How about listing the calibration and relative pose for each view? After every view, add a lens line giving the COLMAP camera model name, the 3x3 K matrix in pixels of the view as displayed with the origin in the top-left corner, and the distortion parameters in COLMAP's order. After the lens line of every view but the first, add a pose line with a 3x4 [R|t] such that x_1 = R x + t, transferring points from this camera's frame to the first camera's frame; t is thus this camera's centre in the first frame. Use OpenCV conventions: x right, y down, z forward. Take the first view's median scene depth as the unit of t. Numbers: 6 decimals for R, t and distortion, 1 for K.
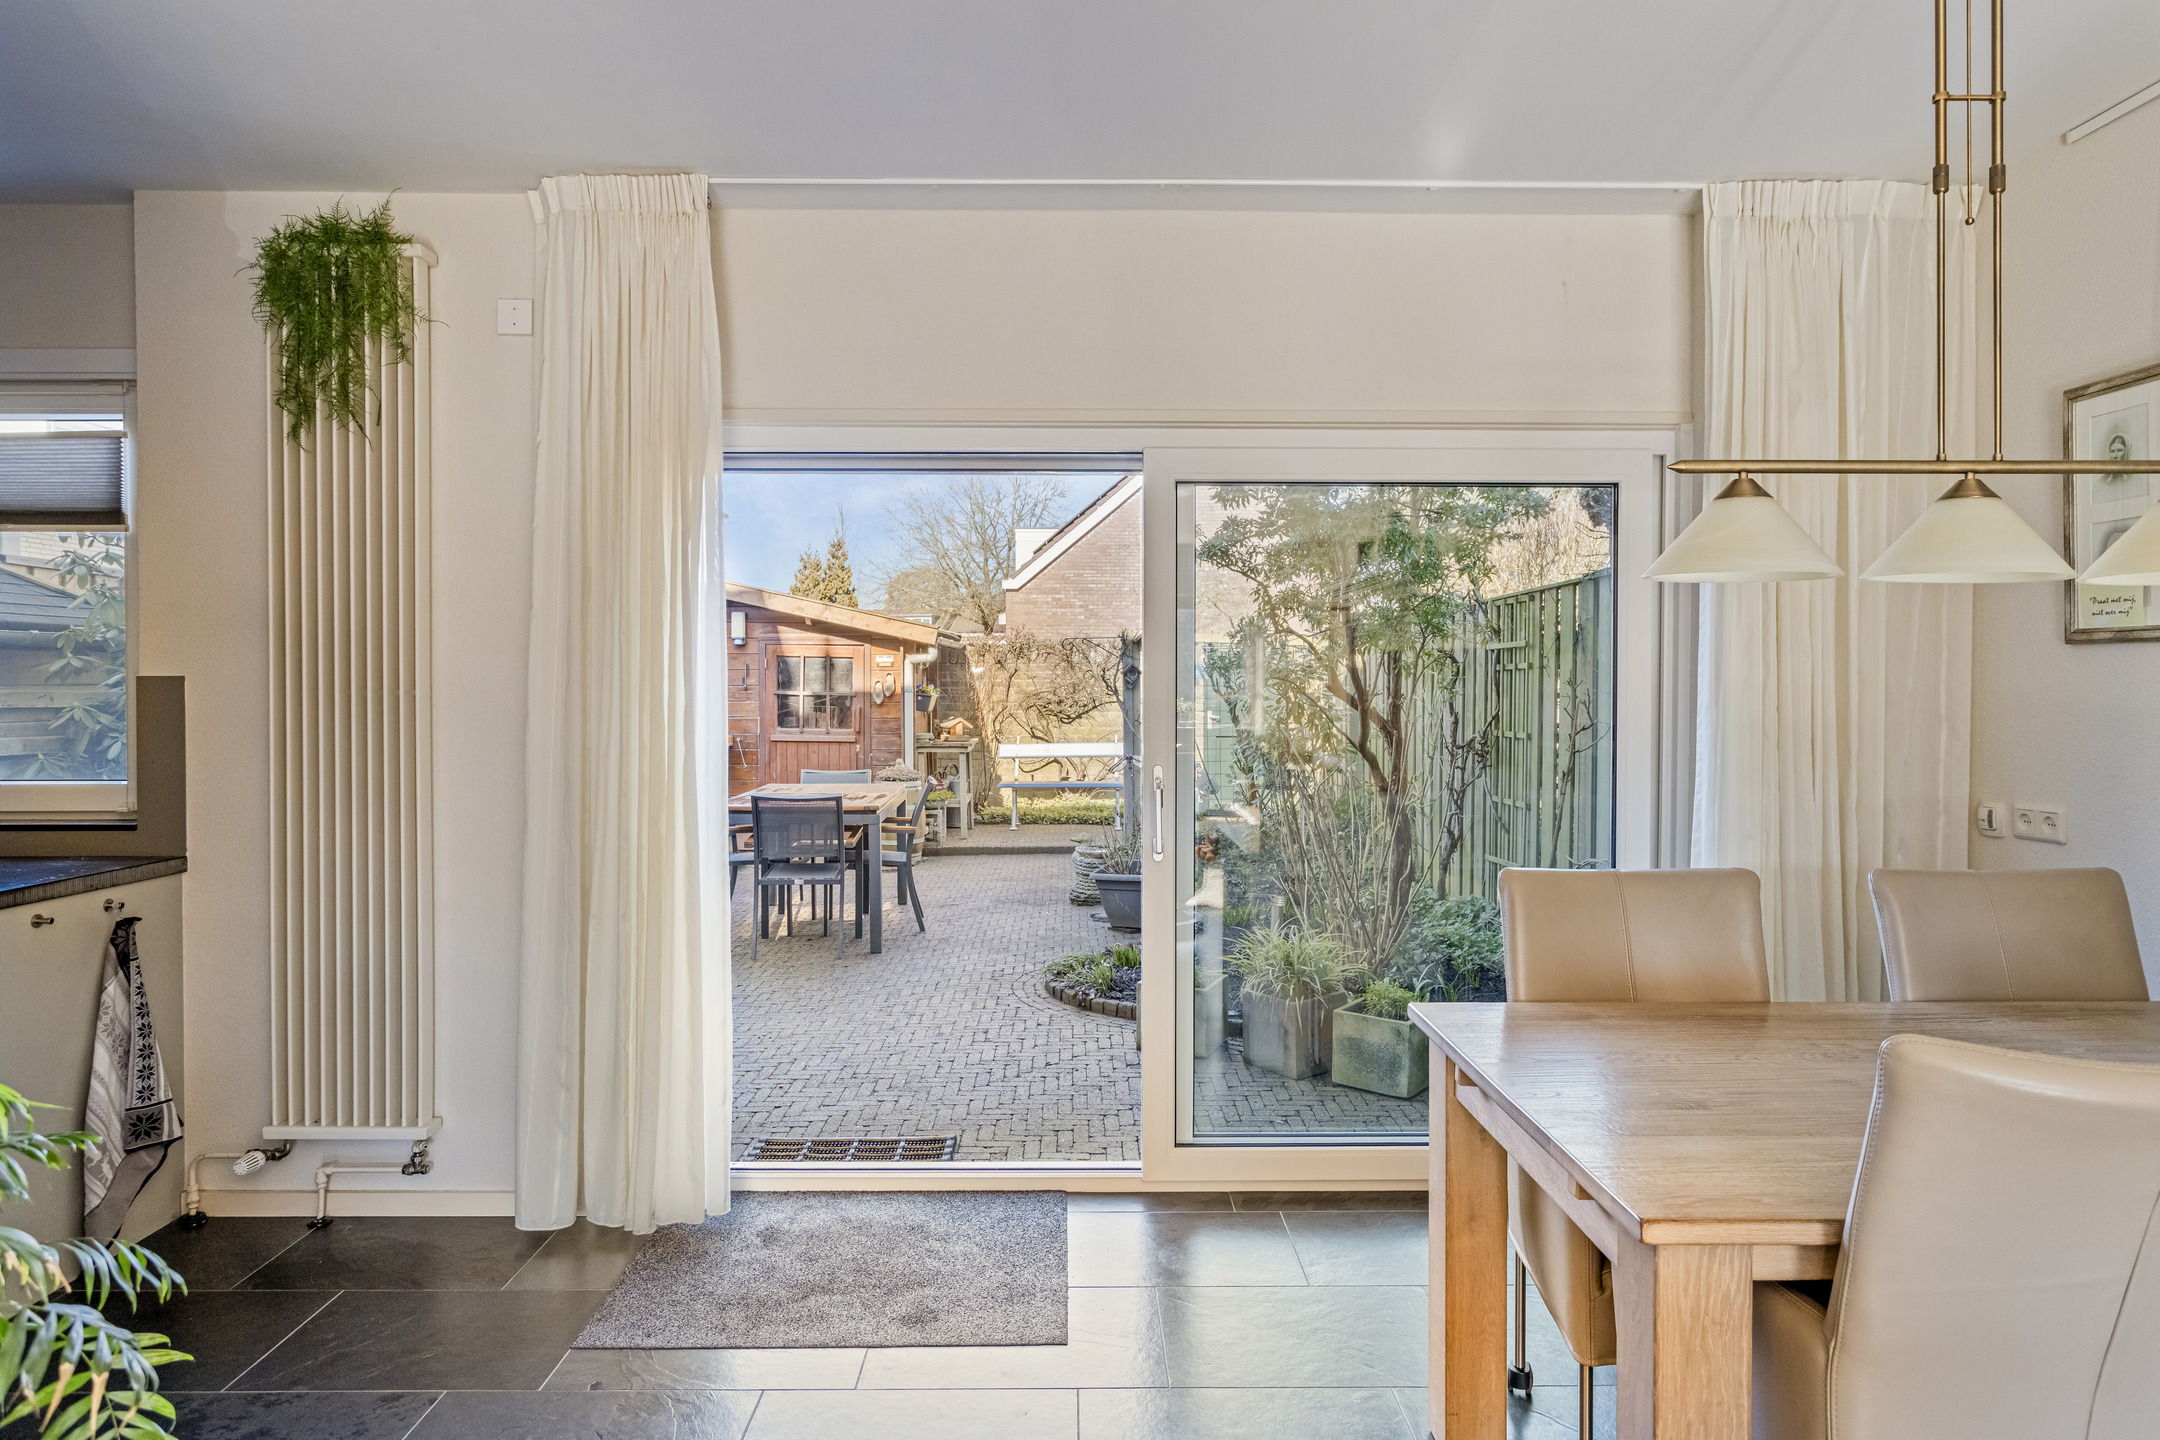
lens RADIAL K [[1337.0, 0, 1074.0], [0, 1337.0, 703.0], [0, 0, 1]] dist [0.000500, -0.000029]
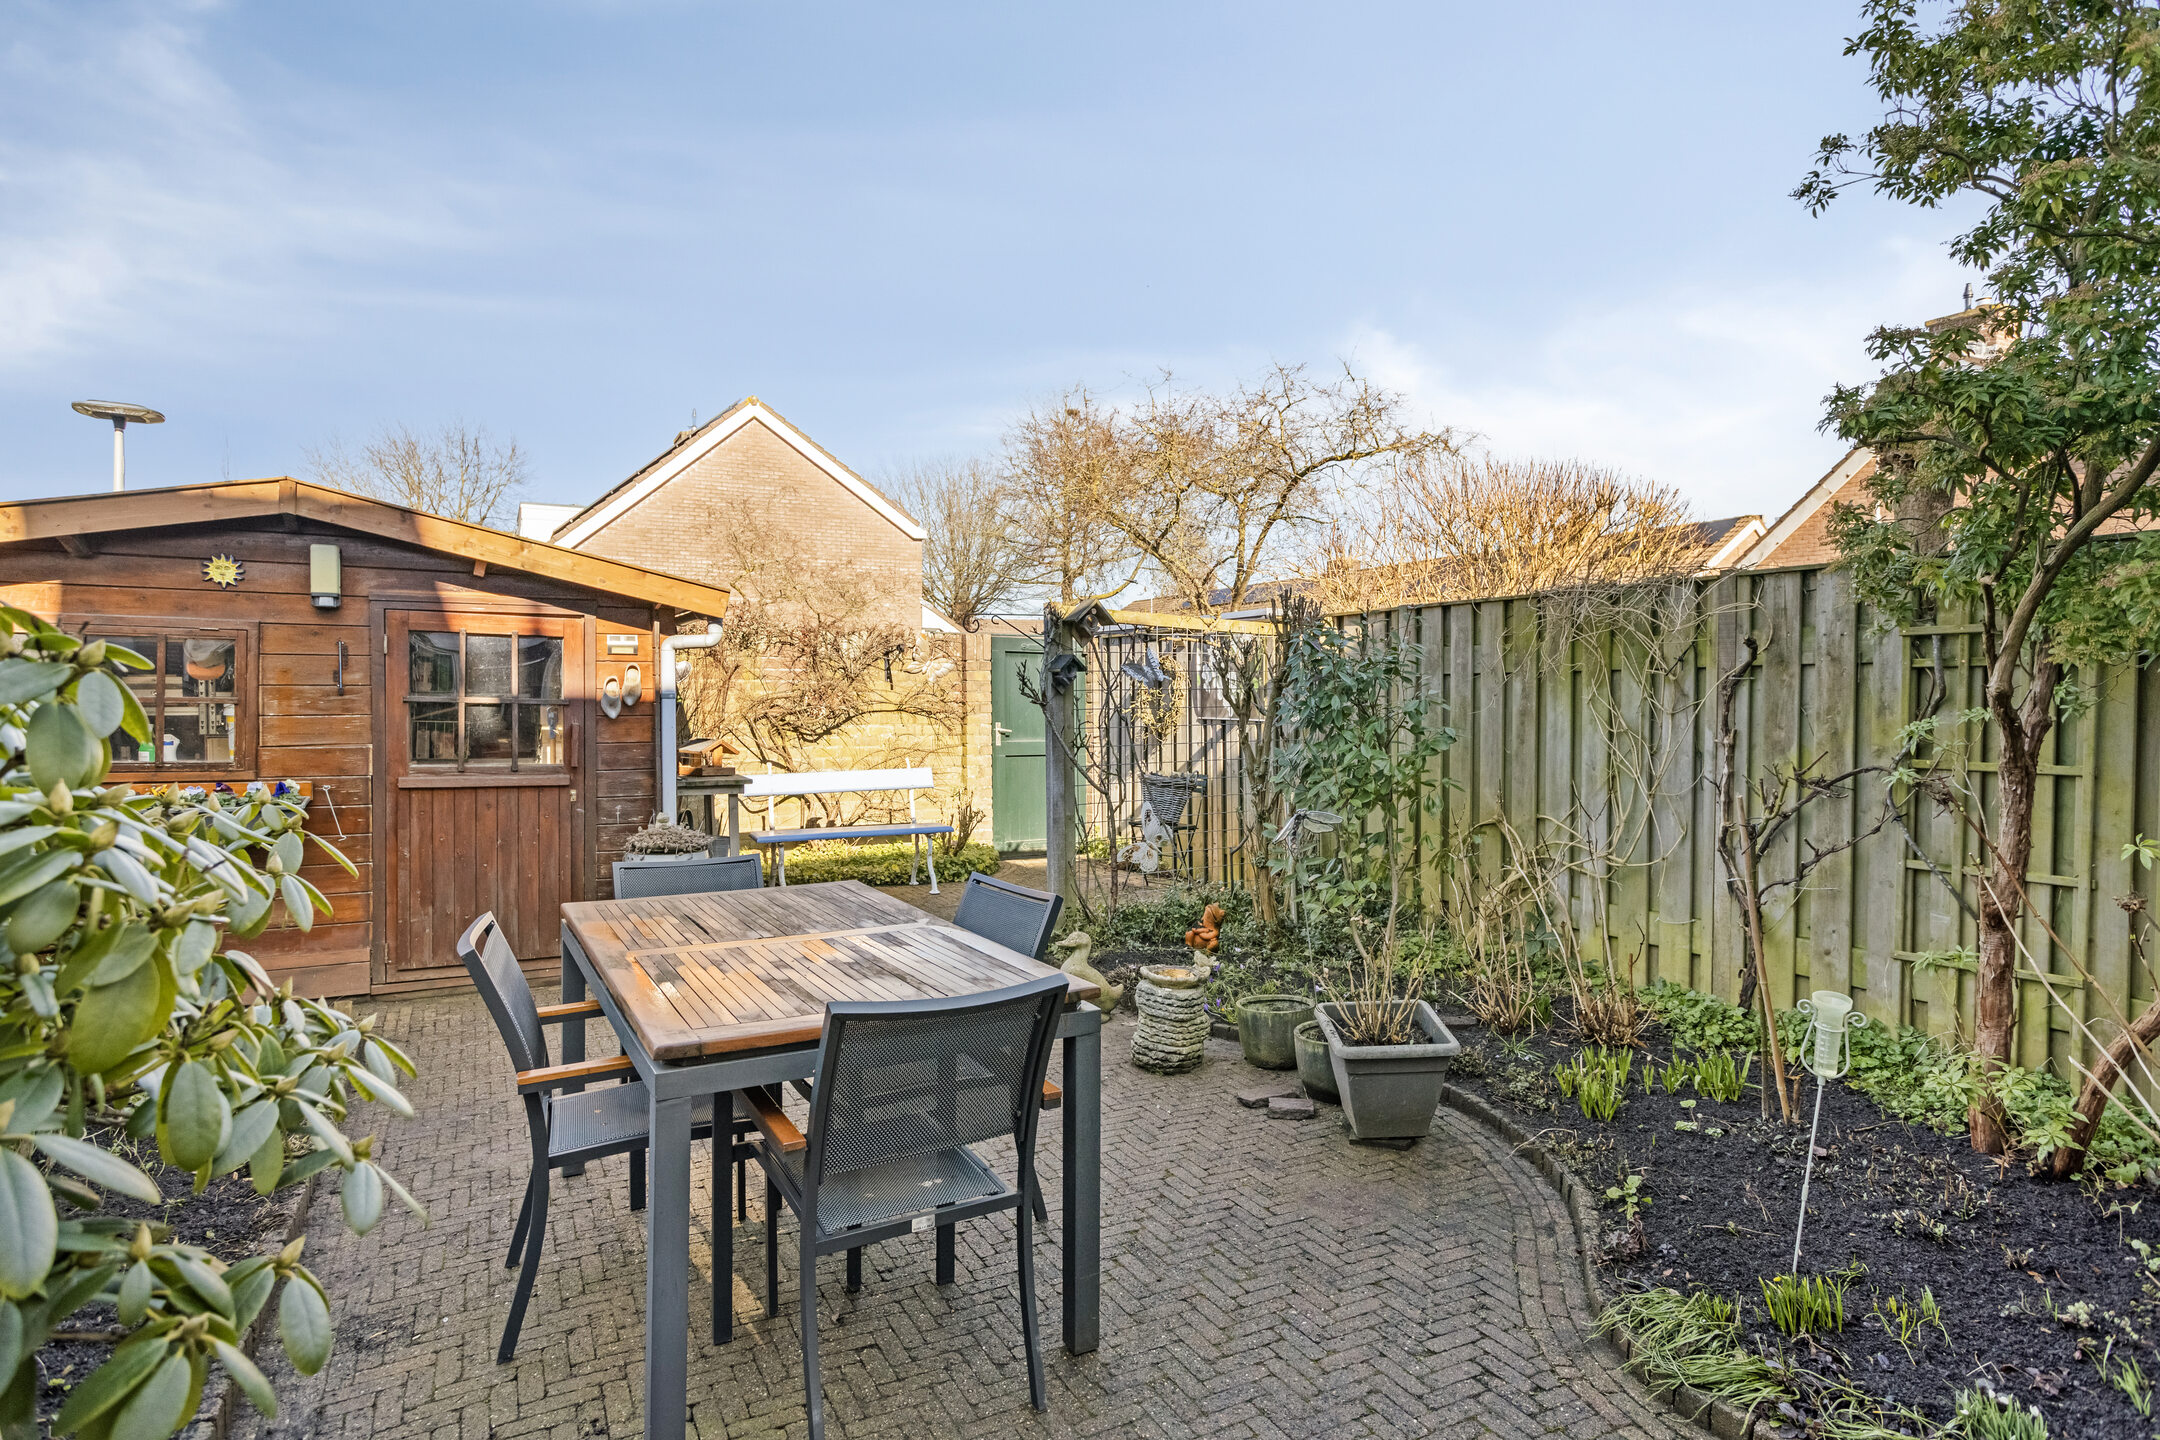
lens RADIAL K [[1175.2, 0, 1076.6], [0, 1175.2, 726.0], [0, 0, 1]] dist [0.006949, 0.000550]
pose [[0.885524, -0.008702, 0.464513, -0.201487], [0.001171, 0.999863, 0.016498, -0.004198], [-0.464593, -0.014066, 0.885413, 0.444758]]
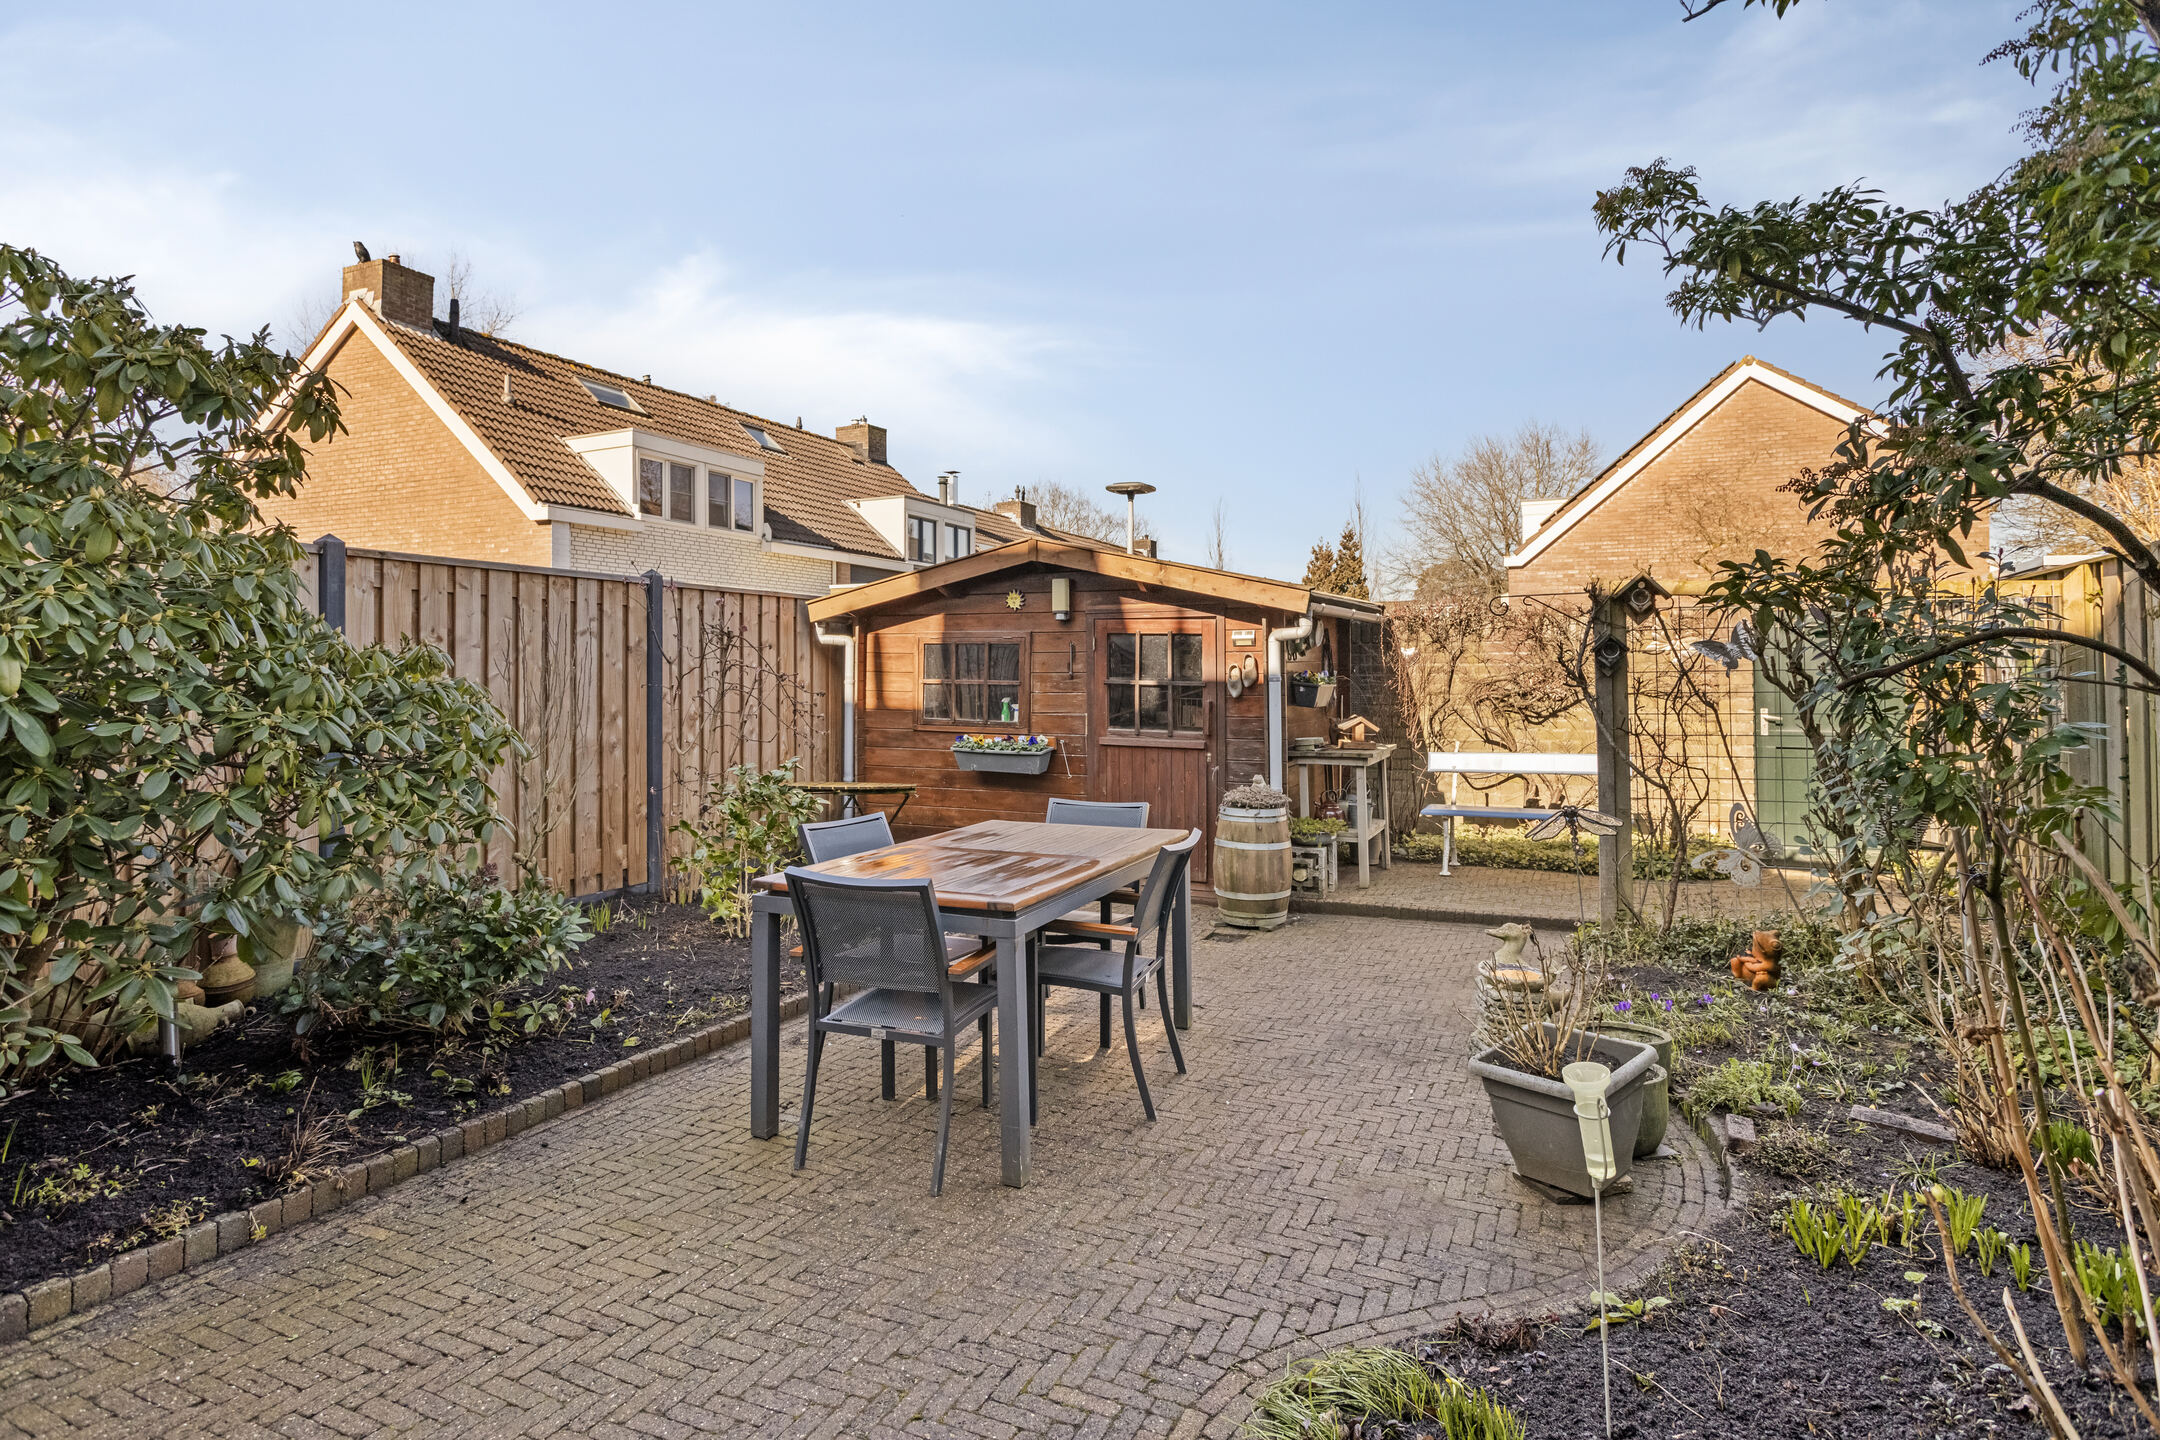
lens RADIAL K [[1157.1, 0, 1076.6], [0, 1157.1, 657.8], [0, 0, 1]] dist [-0.002813, 0.000375]
pose [[0.904590, -0.007860, -0.426209, 0.043448], [-0.003319, 0.999670, -0.025479, -0.004448], [0.426269, 0.024462, 0.904266, 0.386812]]
